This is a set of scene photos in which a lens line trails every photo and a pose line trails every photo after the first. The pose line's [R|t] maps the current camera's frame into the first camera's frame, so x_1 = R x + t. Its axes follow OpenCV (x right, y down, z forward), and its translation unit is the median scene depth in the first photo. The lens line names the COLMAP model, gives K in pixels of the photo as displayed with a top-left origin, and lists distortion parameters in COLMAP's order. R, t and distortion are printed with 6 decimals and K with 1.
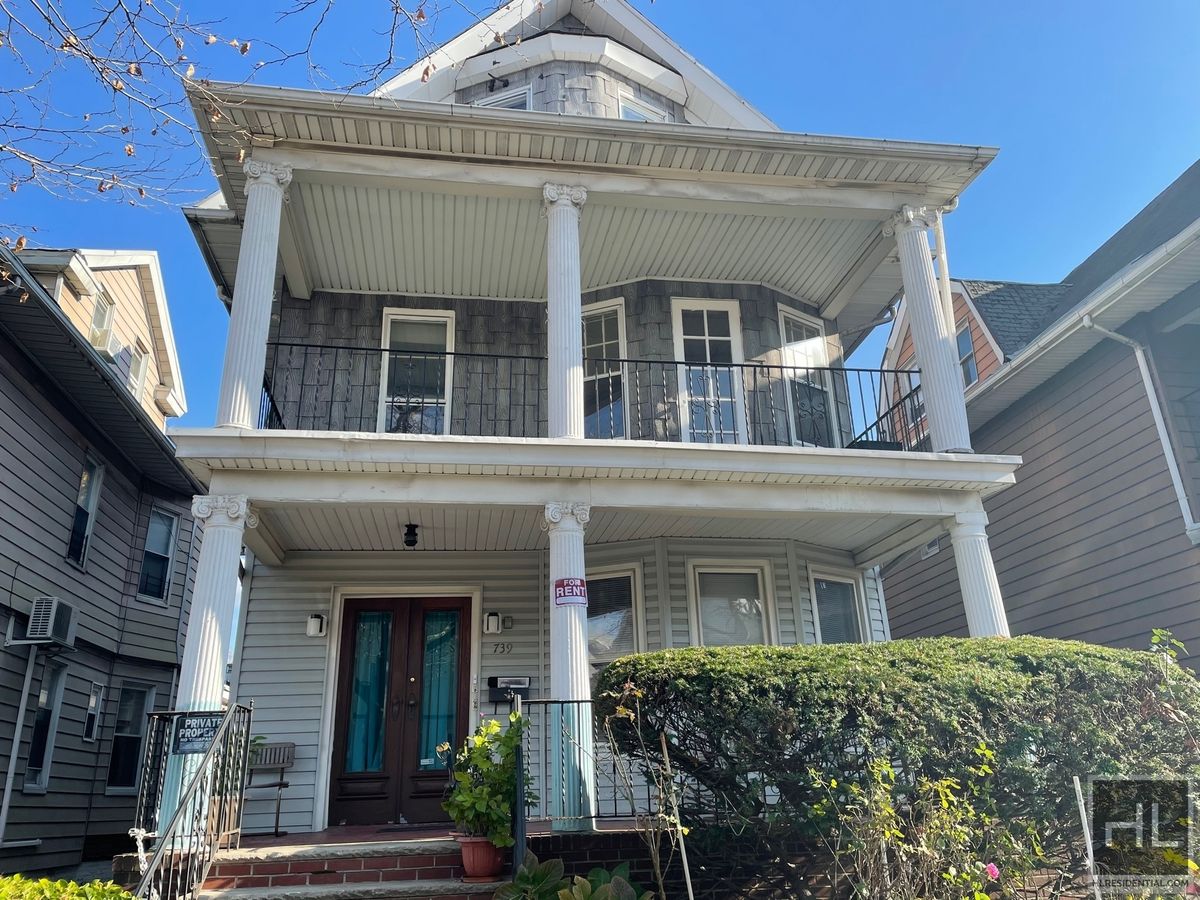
lens RADIAL K [[895.1, 0, 600.0], [0, 895.1, 450.0], [0, 0, 1]] dist [-0.003775, -0.002170]
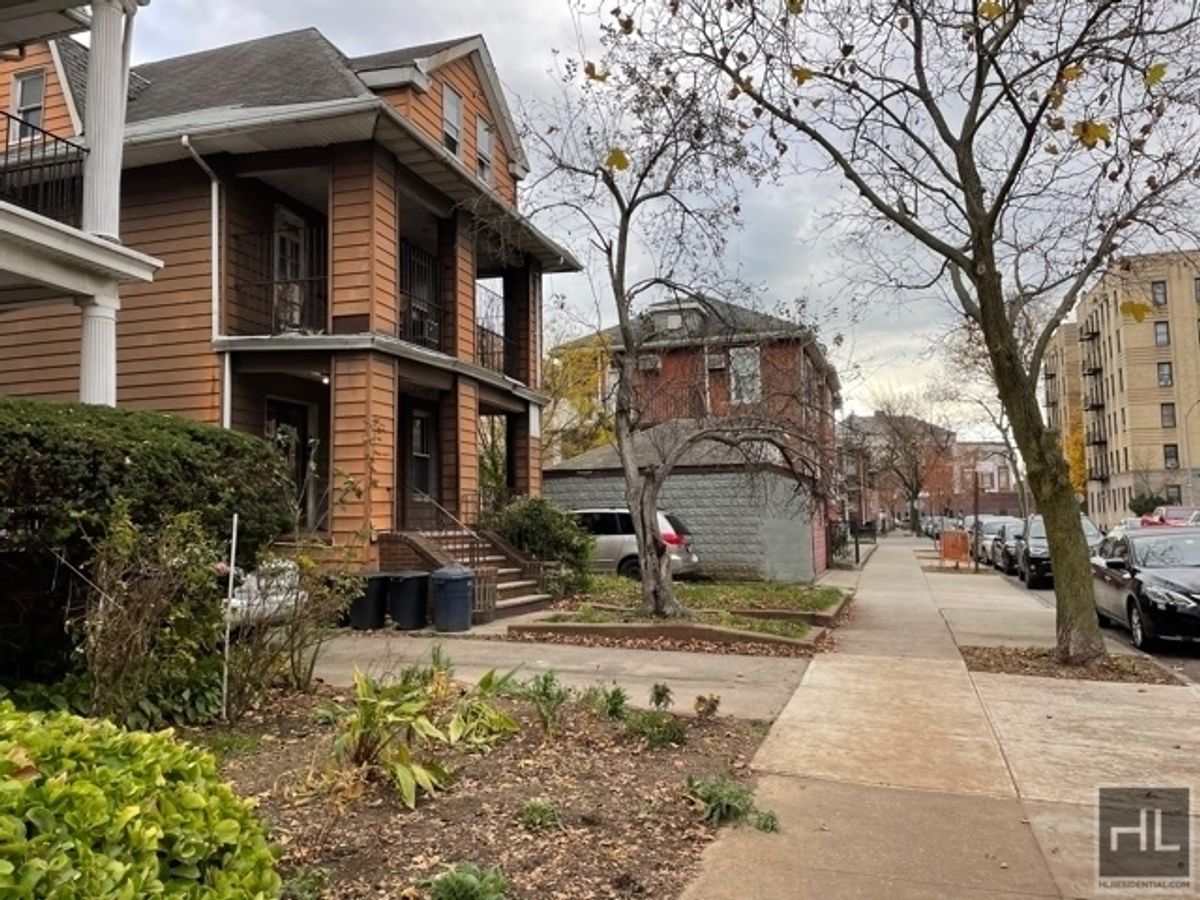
lens RADIAL K [[895.1, 0, 600.0], [0, 895.1, 450.0], [0, 0, 1]] dist [-0.003775, -0.002170]
pose [[0.424745, 0.095107, 0.900304, -0.314105], [-0.321287, 0.945570, 0.051688, -0.003415], [-0.846385, -0.311210, 0.432183, -0.067516]]
